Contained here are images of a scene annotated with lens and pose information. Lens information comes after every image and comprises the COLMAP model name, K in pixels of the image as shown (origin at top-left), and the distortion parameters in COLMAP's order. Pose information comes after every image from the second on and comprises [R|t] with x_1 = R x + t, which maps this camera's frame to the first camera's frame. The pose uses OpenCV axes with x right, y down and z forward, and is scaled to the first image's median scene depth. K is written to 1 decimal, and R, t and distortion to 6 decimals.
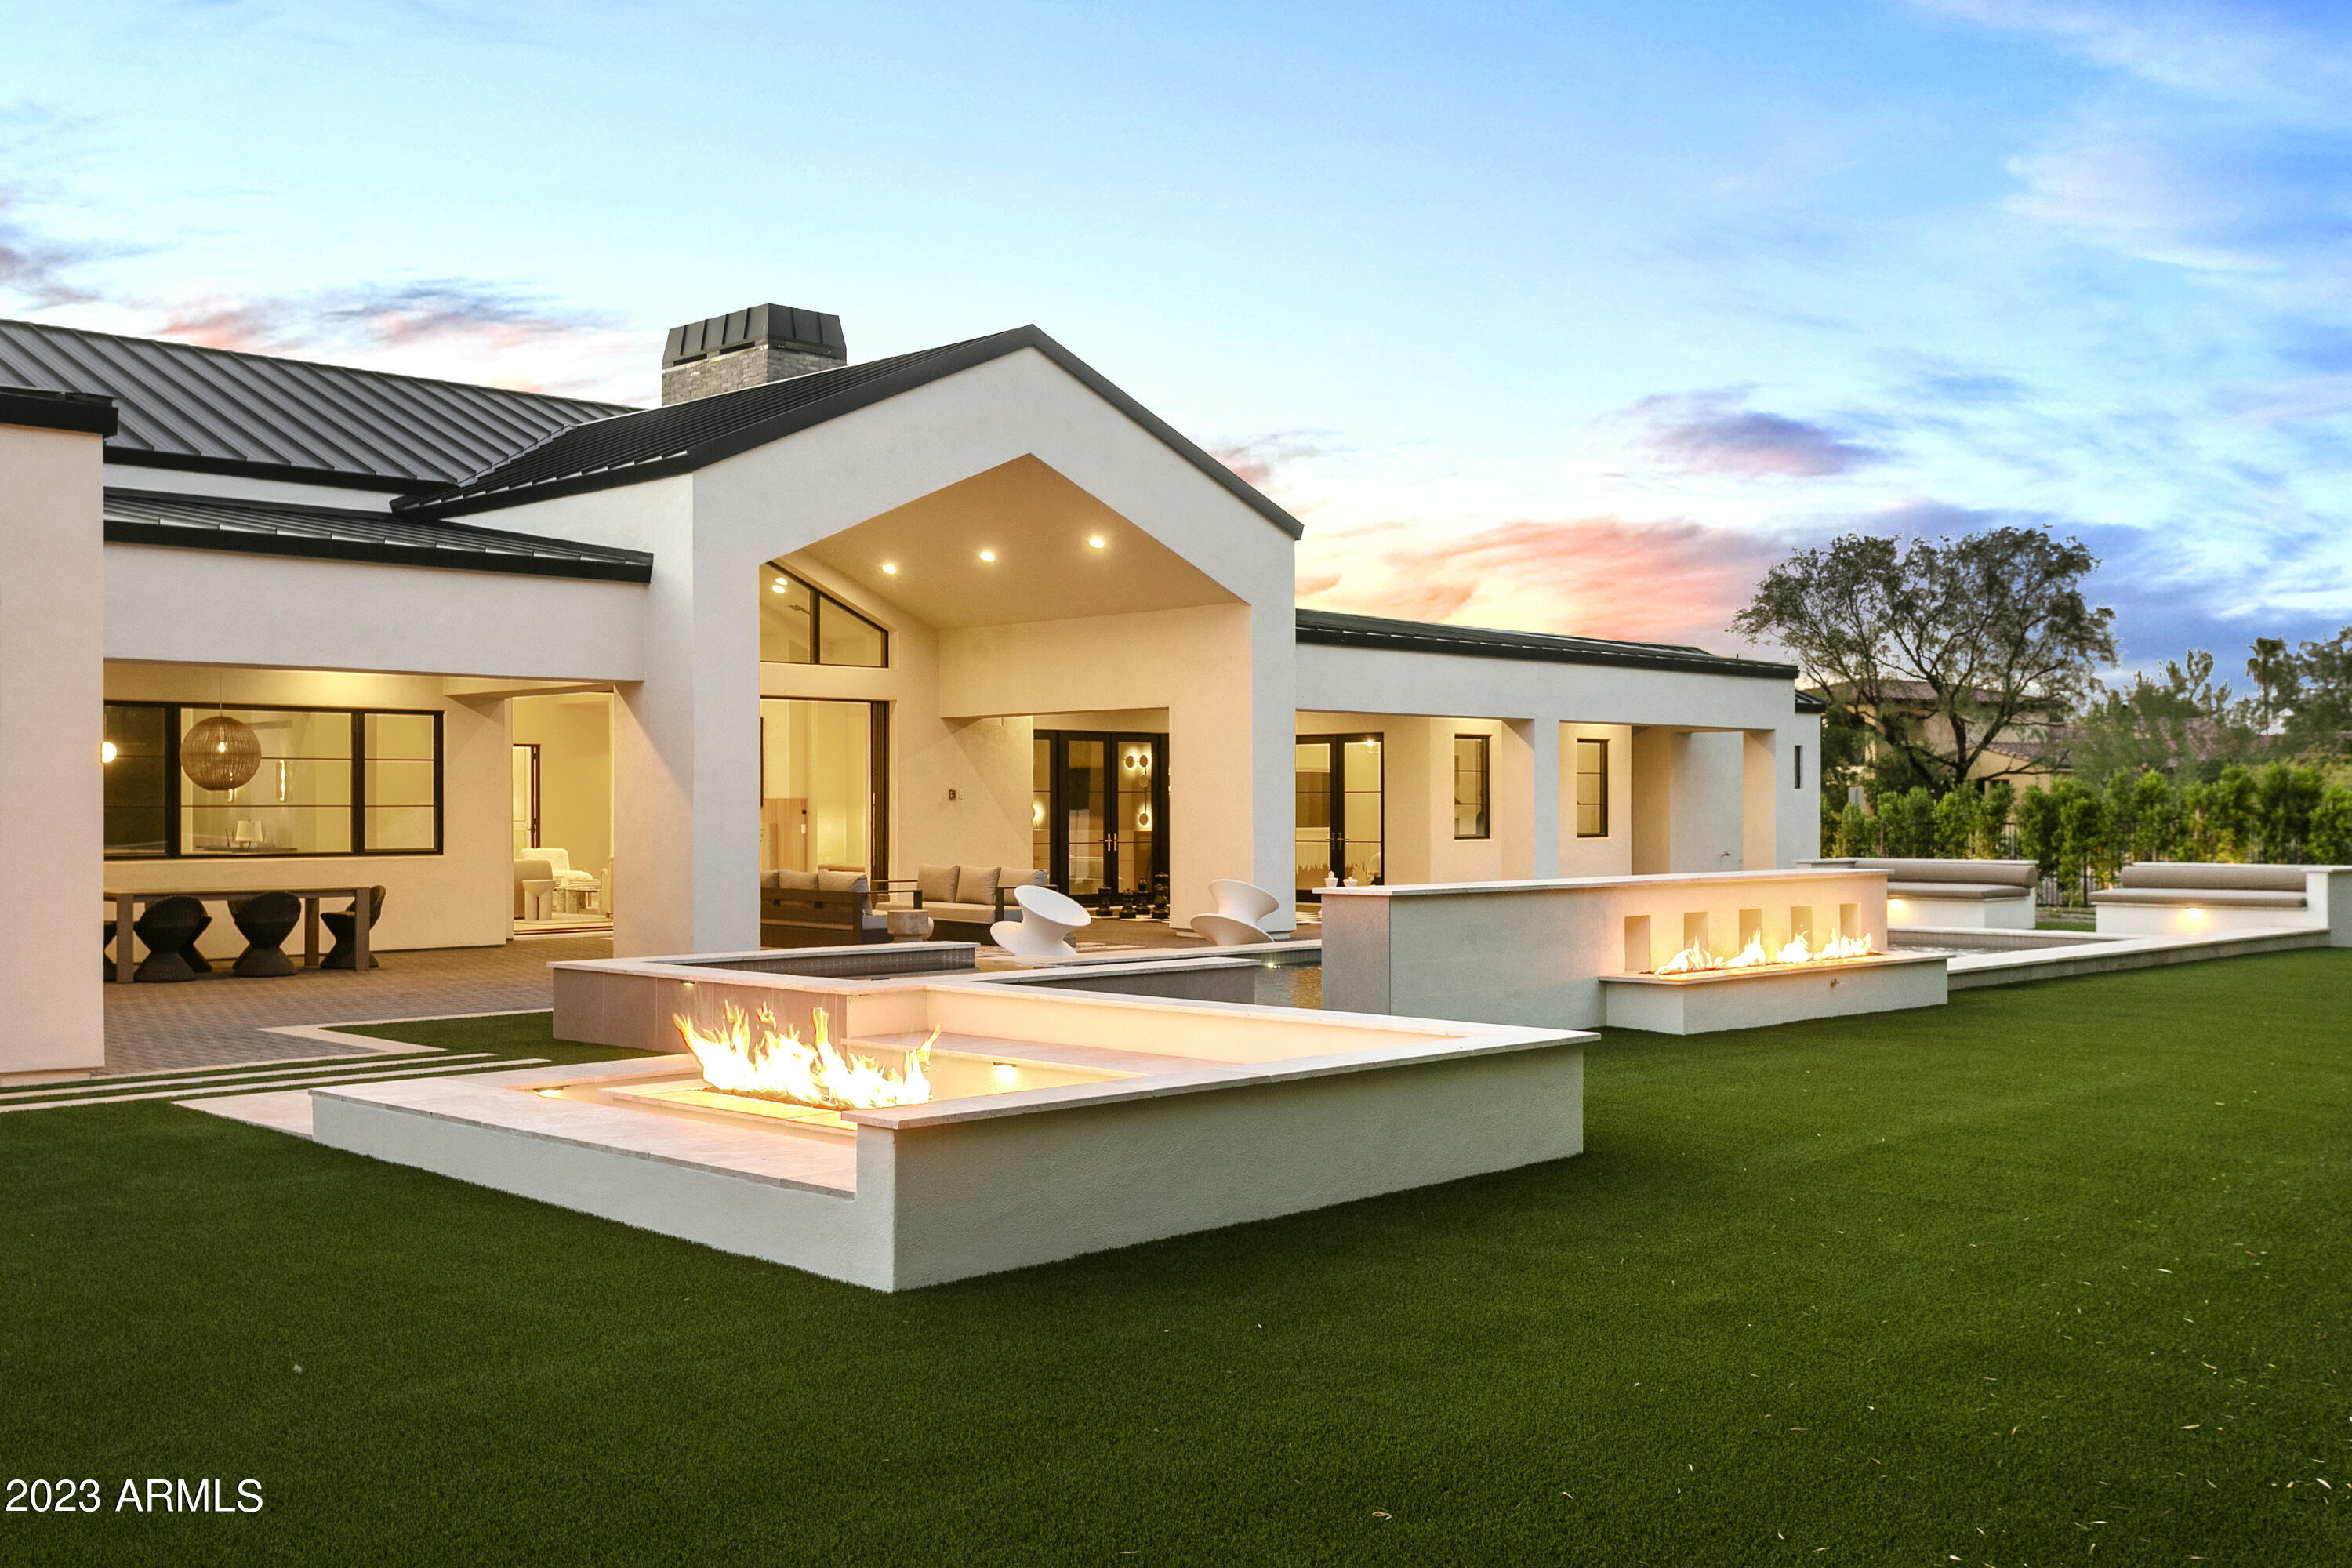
lens RADIAL K [[2290.4, 0, 1176.0], [0, 2290.4, 784.0], [0, 0, 1]] dist [0.002150, -0.003344]
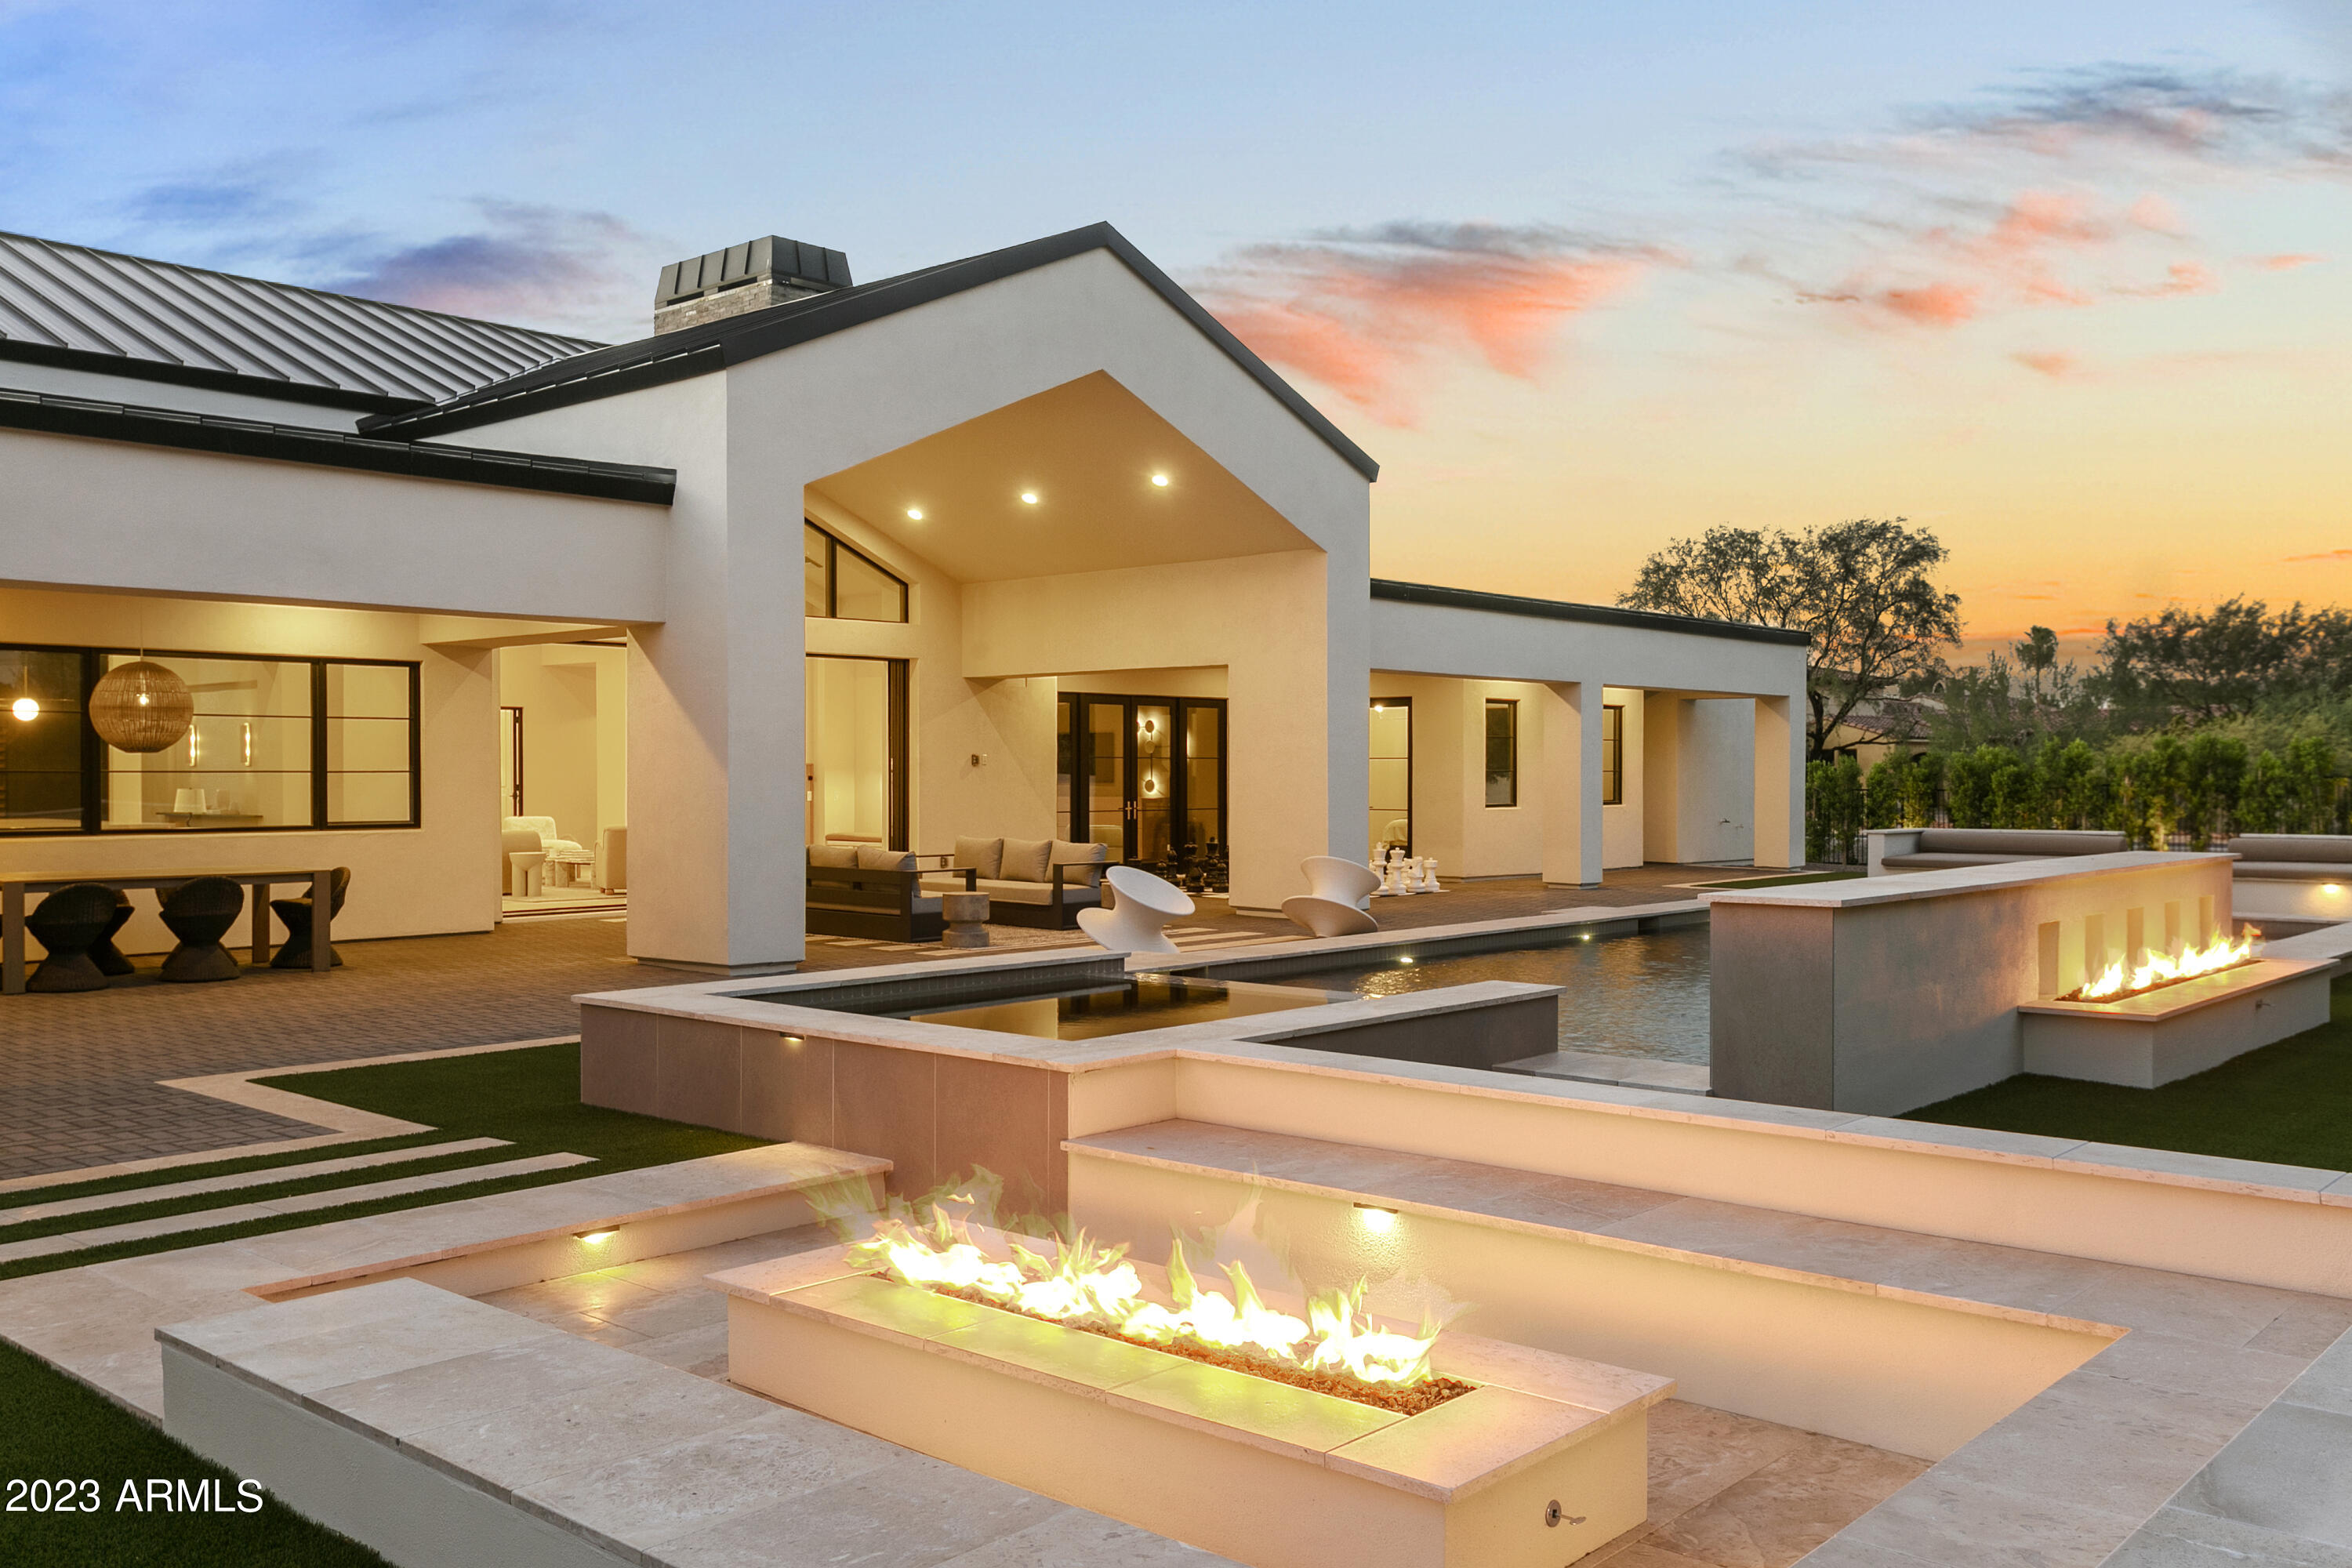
lens RADIAL K [[1990.9, 0, 1176.0], [0, 1990.9, 784.0], [0, 0, 1]] dist [0.003902, 0.005587]
pose [[0.998585, 0.001076, 0.053165, -0.059523], [-0.001916, 0.999874, 0.015736, 0.001451], [-0.053142, -0.015816, 0.998462, 0.185587]]
